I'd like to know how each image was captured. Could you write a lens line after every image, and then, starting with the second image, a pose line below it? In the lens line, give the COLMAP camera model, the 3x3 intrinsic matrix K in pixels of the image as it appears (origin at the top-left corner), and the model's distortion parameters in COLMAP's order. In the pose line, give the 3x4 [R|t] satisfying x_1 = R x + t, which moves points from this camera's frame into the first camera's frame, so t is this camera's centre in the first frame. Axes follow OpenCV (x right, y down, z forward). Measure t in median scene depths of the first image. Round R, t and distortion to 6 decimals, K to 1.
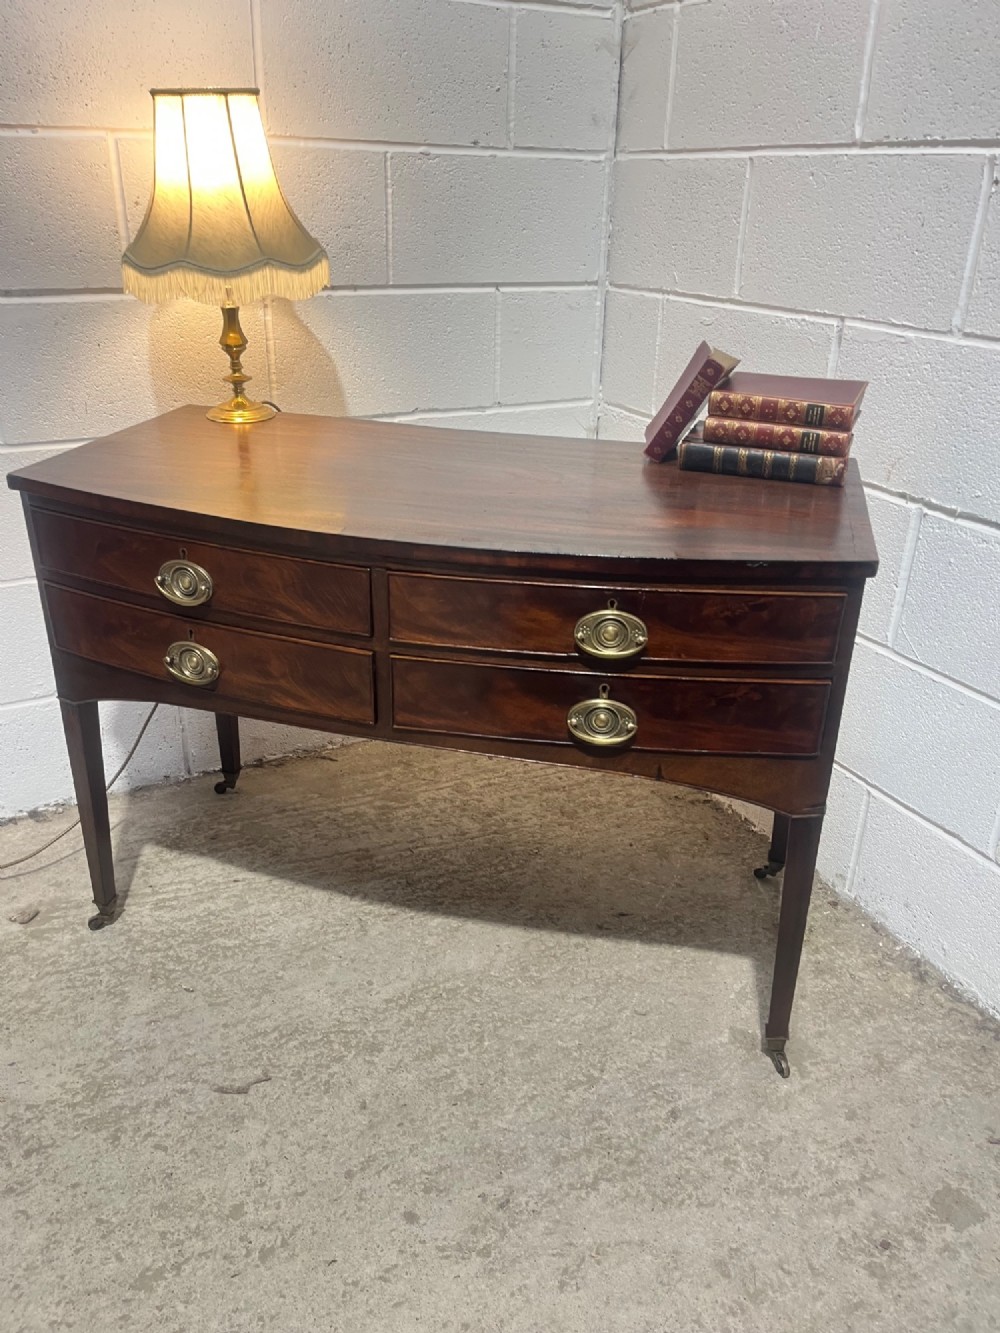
lens RADIAL K [[995.6, 0, 505.8], [0, 995.6, 666.3], [0, 0, 1]] dist [0.038347, -0.064918]
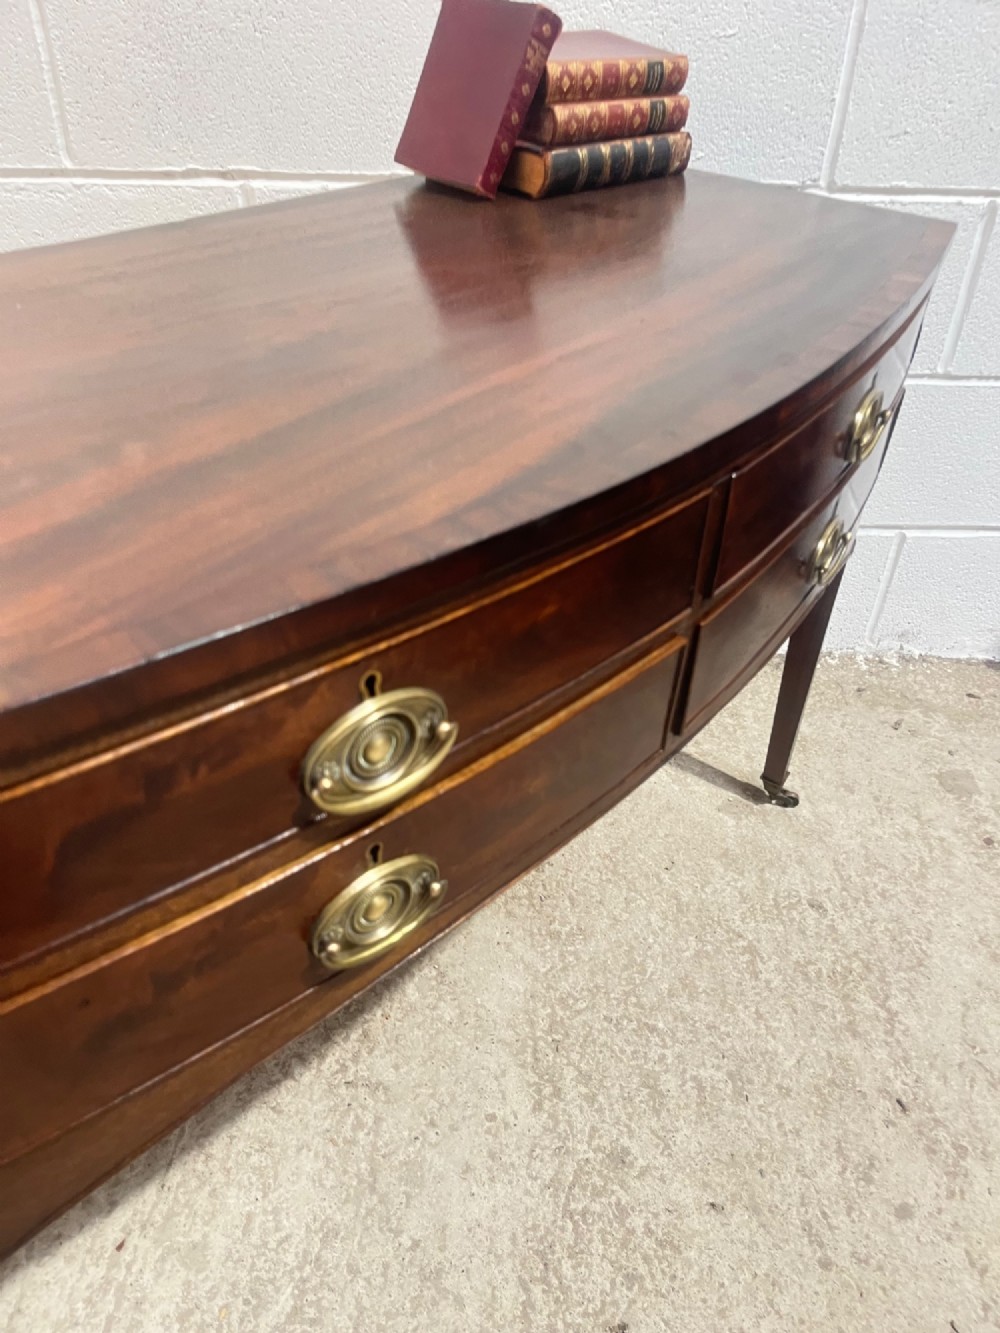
lens RADIAL K [[990.2, 0, 495.2], [0, 990.2, 673.9], [0, 0, 1]] dist [0.076357, -0.115024]
pose [[0.449895, -0.544468, 0.707919, -0.497721], [0.366992, 0.835361, 0.409254, -0.220459], [-0.814193, 0.075679, 0.575640, 0.672689]]
